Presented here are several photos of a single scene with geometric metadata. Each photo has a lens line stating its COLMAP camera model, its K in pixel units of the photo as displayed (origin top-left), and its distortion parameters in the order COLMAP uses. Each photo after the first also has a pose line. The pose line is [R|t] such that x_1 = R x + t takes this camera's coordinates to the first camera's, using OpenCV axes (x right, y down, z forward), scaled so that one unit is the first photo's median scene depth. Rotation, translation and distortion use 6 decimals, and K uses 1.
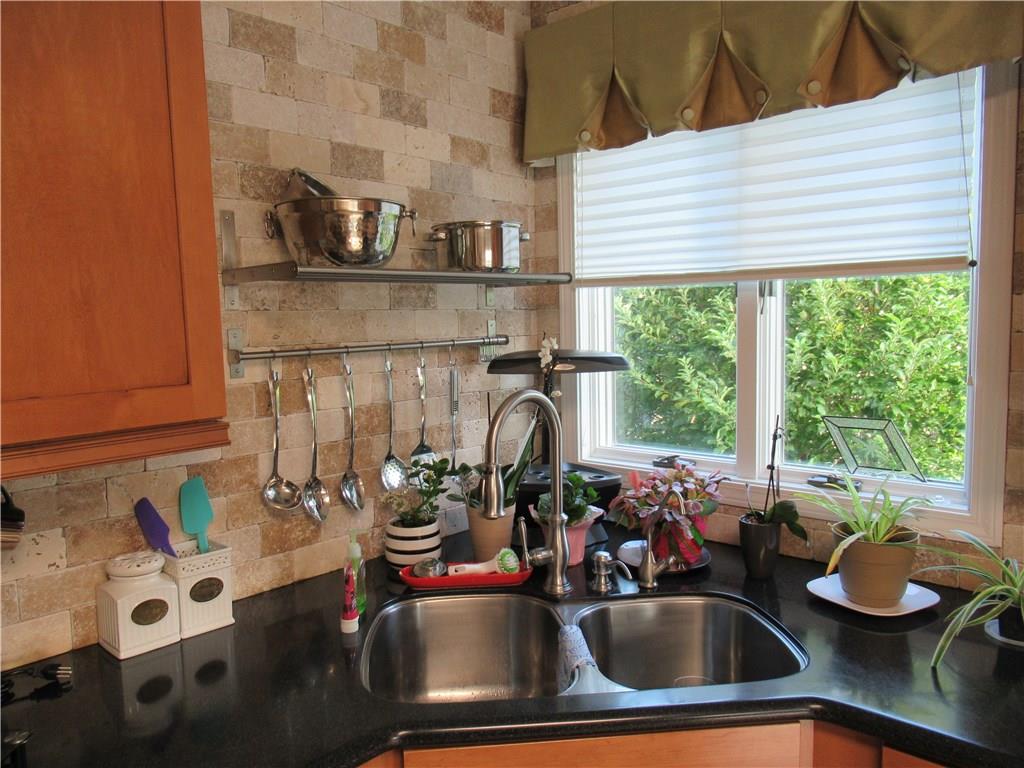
lens RADIAL K [[768.4, 0, 514.4], [0, 768.4, 383.7], [0, 0, 1]] dist [0.004024, -0.001969]
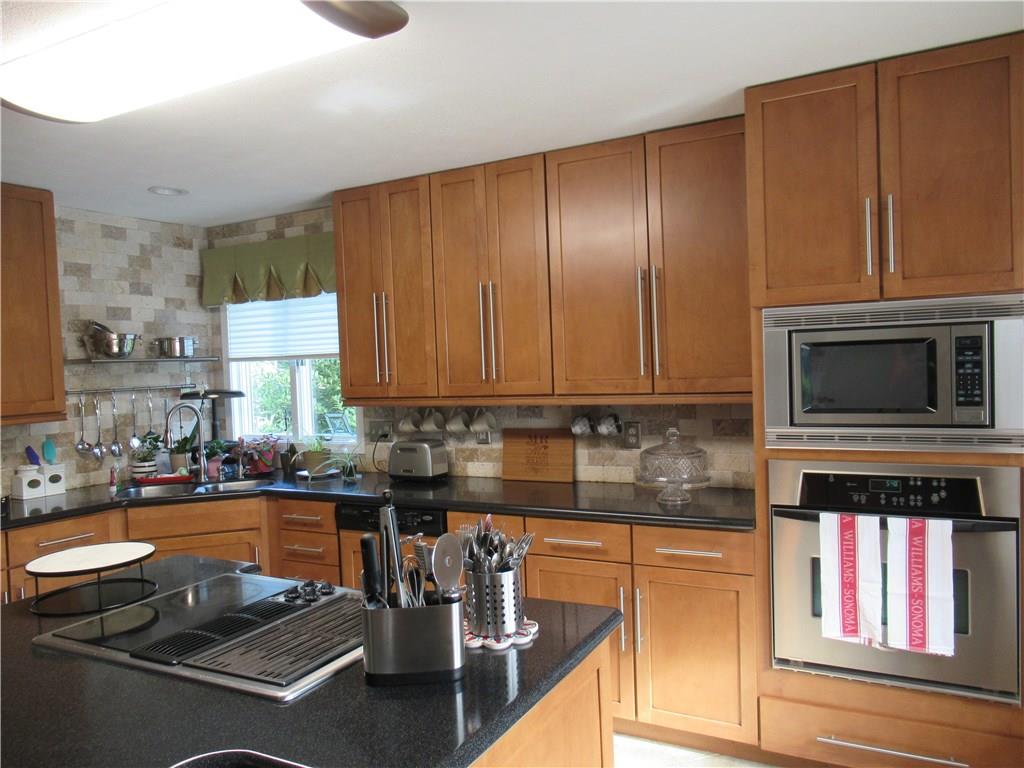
lens RADIAL K [[768.4, 0, 509.6], [0, 768.4, 382.7], [0, 0, 1]] dist [0.004024, -0.001969]
pose [[0.974314, -0.019994, 0.224303, 0.459989], [0.035790, 0.997139, -0.066579, 0.139165], [-0.222330, 0.072897, 0.972243, -1.659527]]
